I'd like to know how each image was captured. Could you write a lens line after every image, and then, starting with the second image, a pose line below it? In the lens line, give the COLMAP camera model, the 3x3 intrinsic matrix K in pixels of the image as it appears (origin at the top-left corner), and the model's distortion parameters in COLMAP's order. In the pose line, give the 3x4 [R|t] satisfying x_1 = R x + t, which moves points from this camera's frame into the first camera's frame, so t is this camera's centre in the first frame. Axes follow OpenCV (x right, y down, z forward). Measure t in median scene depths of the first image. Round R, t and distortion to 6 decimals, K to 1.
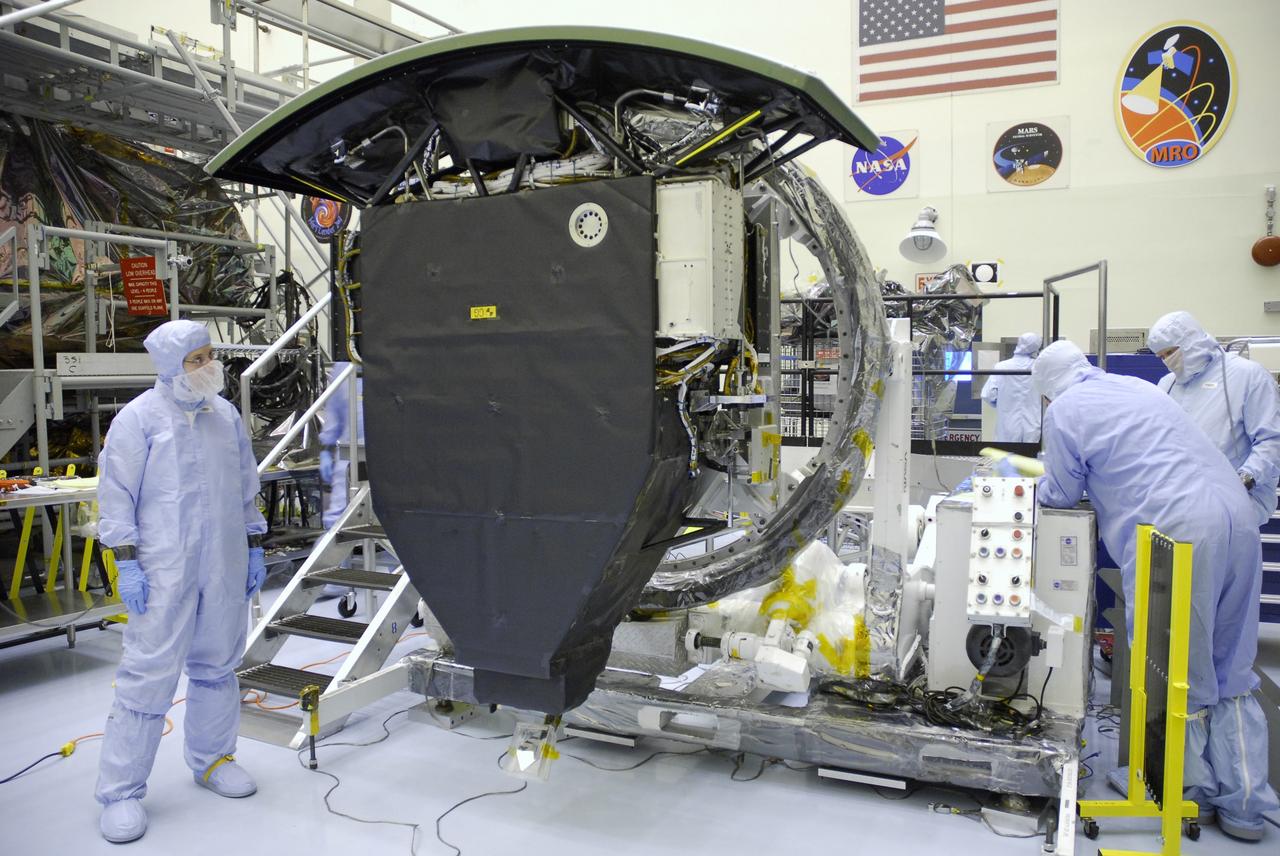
lens RADIAL K [[977.6, 0, 639.8], [0, 977.6, 440.8], [0, 0, 1]] dist [-0.174566, 0.149631]
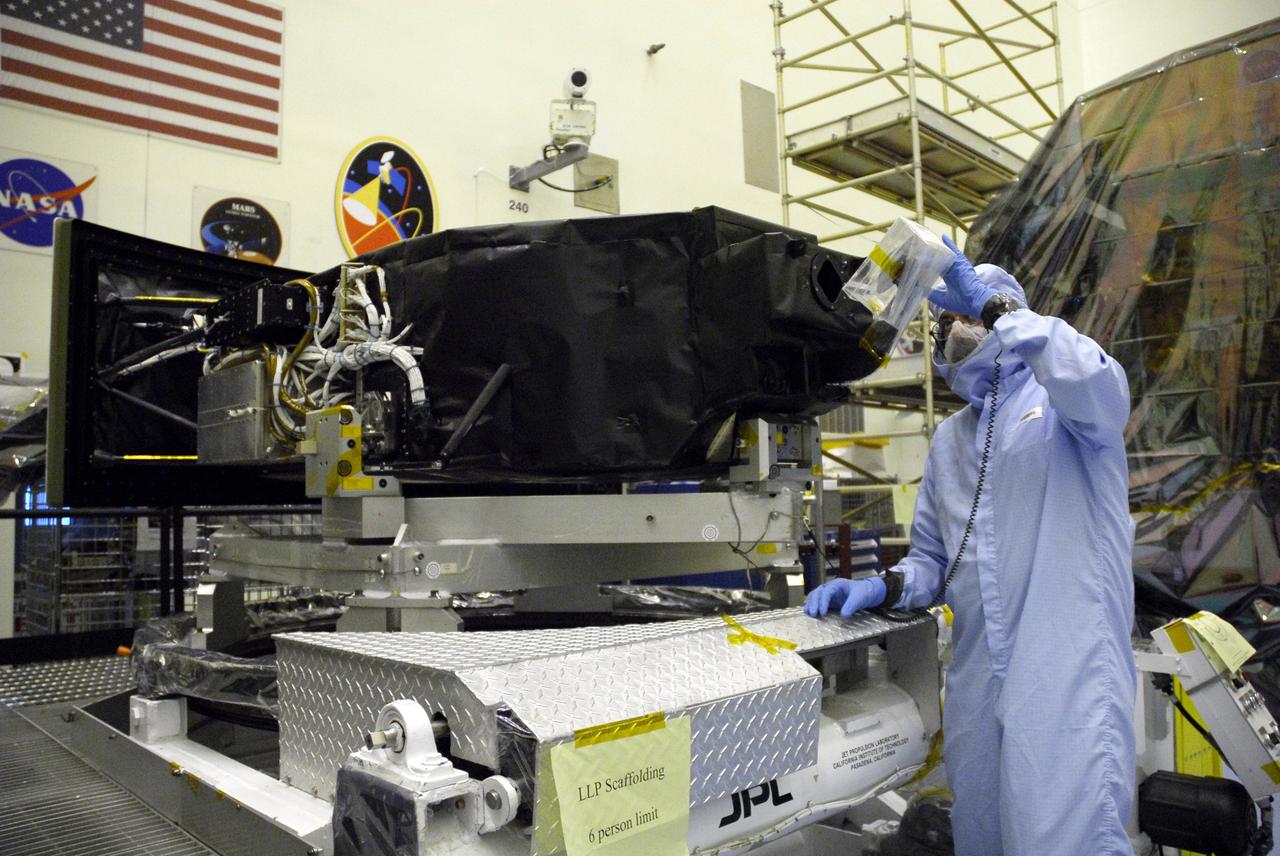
lens RADIAL K [[975.1, 0, 643.9], [0, 975.1, 437.5], [0, 0, 1]] dist [-0.174930, 0.148073]
pose [[0.325189, 0.058249, 0.943853, -0.239409], [0.085406, 0.992213, -0.090659, -0.034631], [-0.941784, 0.110092, 0.317682, 0.470109]]
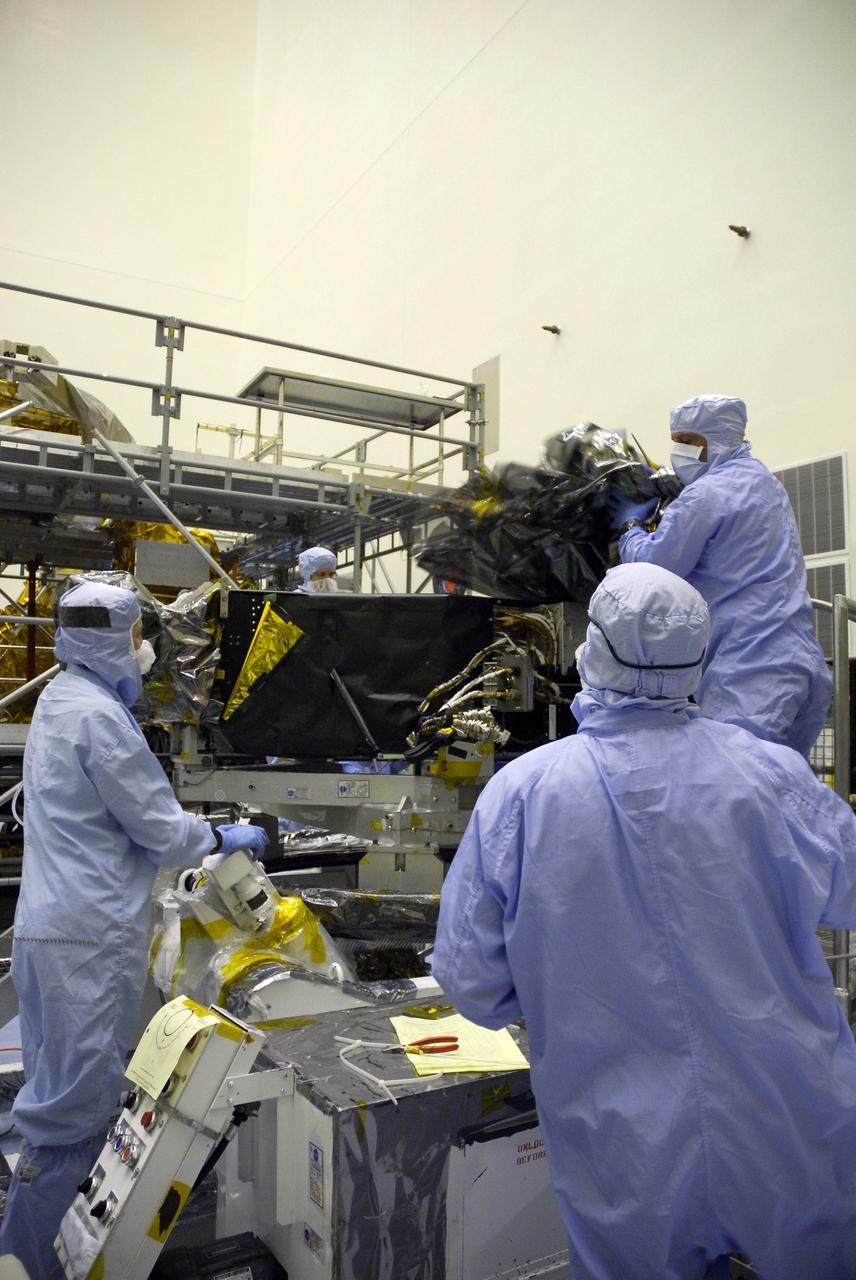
lens RADIAL K [[977.6, 0, 425.6], [0, 977.6, 651.9], [0, 0, 1]] dist [-0.174566, 0.149631]
pose [[0.844589, -0.023036, -0.534920, 0.311071], [-0.057692, 0.989342, -0.133696, -0.038554], [0.532298, 0.143779, 0.834258, 0.227893]]
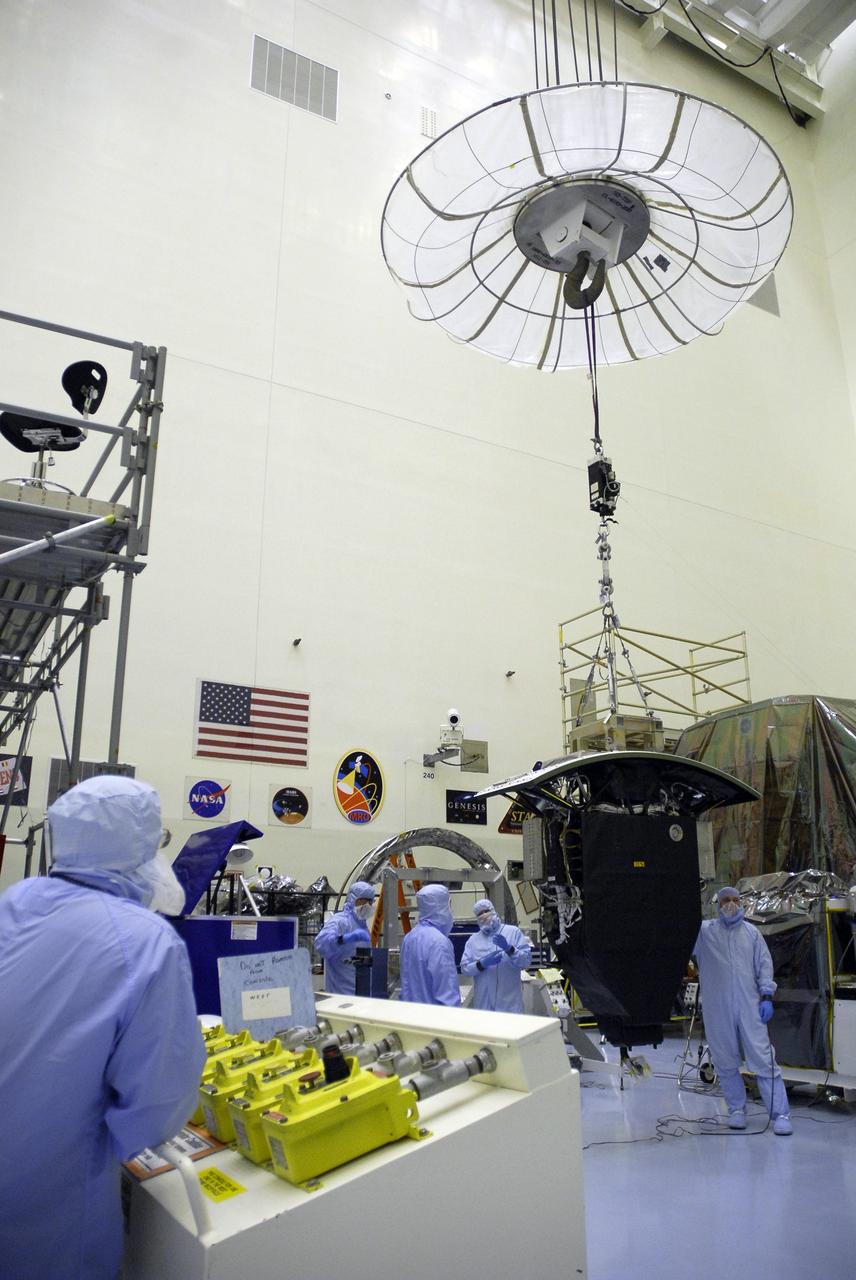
lens RADIAL K [[977.6, 0, 425.6], [0, 977.6, 651.9], [0, 0, 1]] dist [-0.174566, 0.149631]
pose [[0.541236, 0.242270, 0.805213, -1.016656], [0.056766, 0.944883, -0.322450, 0.018978], [-0.838952, 0.220230, 0.497652, -0.165657]]
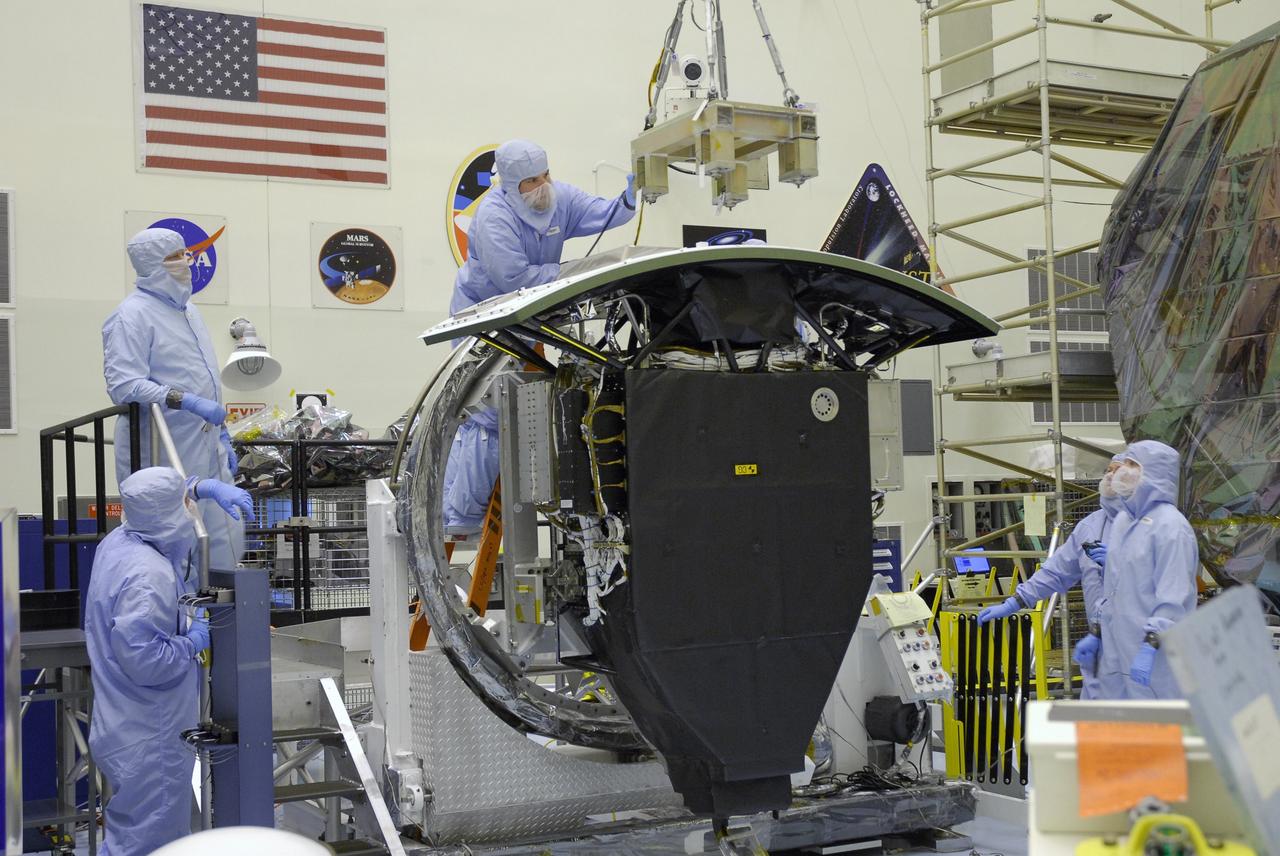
lens RADIAL K [[1666.2, 0, 638.8], [0, 1666.2, 451.9], [0, 0, 1]] dist [-0.025015, 0.239453]
pose [[0.566004, 0.018149, 0.824203, -0.703628], [0.085192, 0.993118, -0.080373, -0.000304], [-0.819989, 0.115707, 0.560562, -0.014087]]
